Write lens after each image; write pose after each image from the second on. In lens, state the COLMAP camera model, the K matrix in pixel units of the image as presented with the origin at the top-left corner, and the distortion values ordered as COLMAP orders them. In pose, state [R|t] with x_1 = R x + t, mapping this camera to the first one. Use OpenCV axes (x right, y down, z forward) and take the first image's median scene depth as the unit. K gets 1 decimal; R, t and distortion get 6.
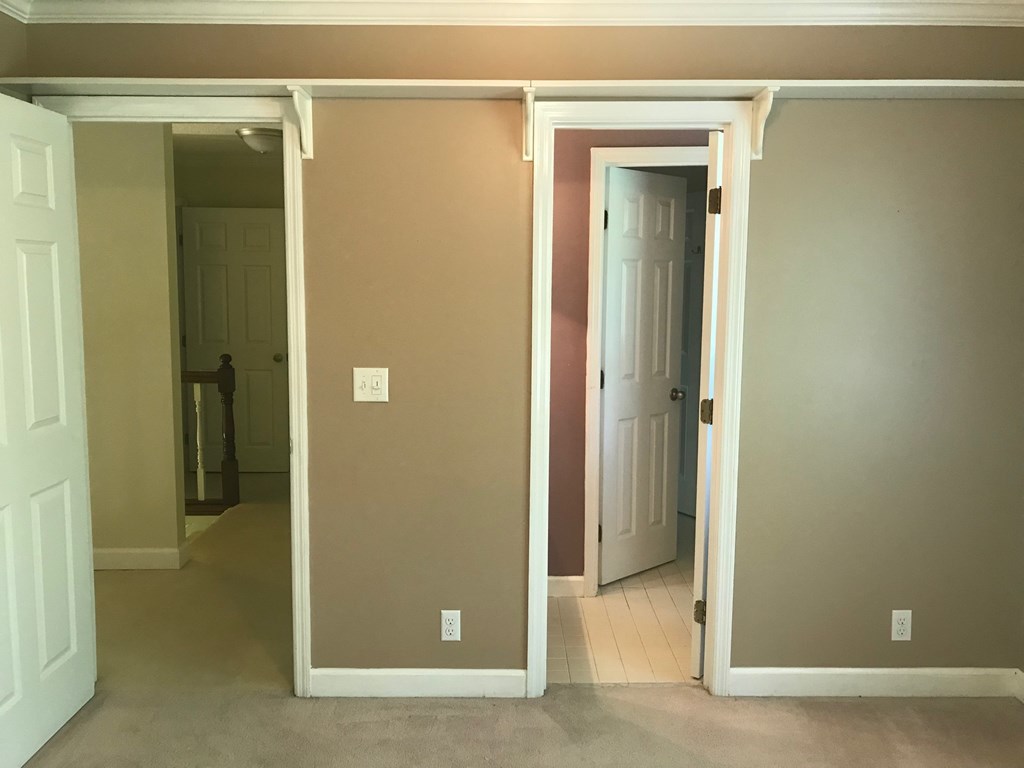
lens RADIAL K [[836.4, 0, 512.4], [0, 836.4, 376.0], [0, 0, 1]] dist [0.037456, -0.053748]
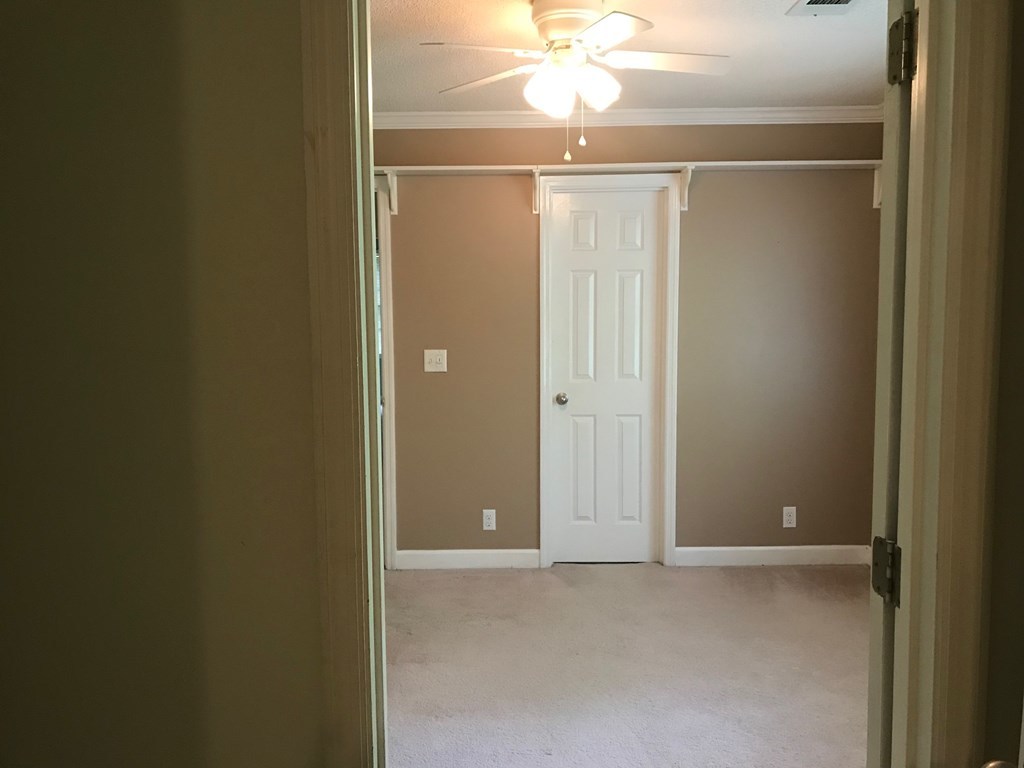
lens RADIAL K [[836.4, 0, 512.0], [0, 836.4, 384.4], [0, 0, 1]] dist [0.037456, -0.053748]
pose [[0.999818, -0.013228, -0.013735, -0.008797], [0.013005, 0.999785, -0.016145, 0.080334], [0.013945, 0.015964, 0.999775, -0.525767]]
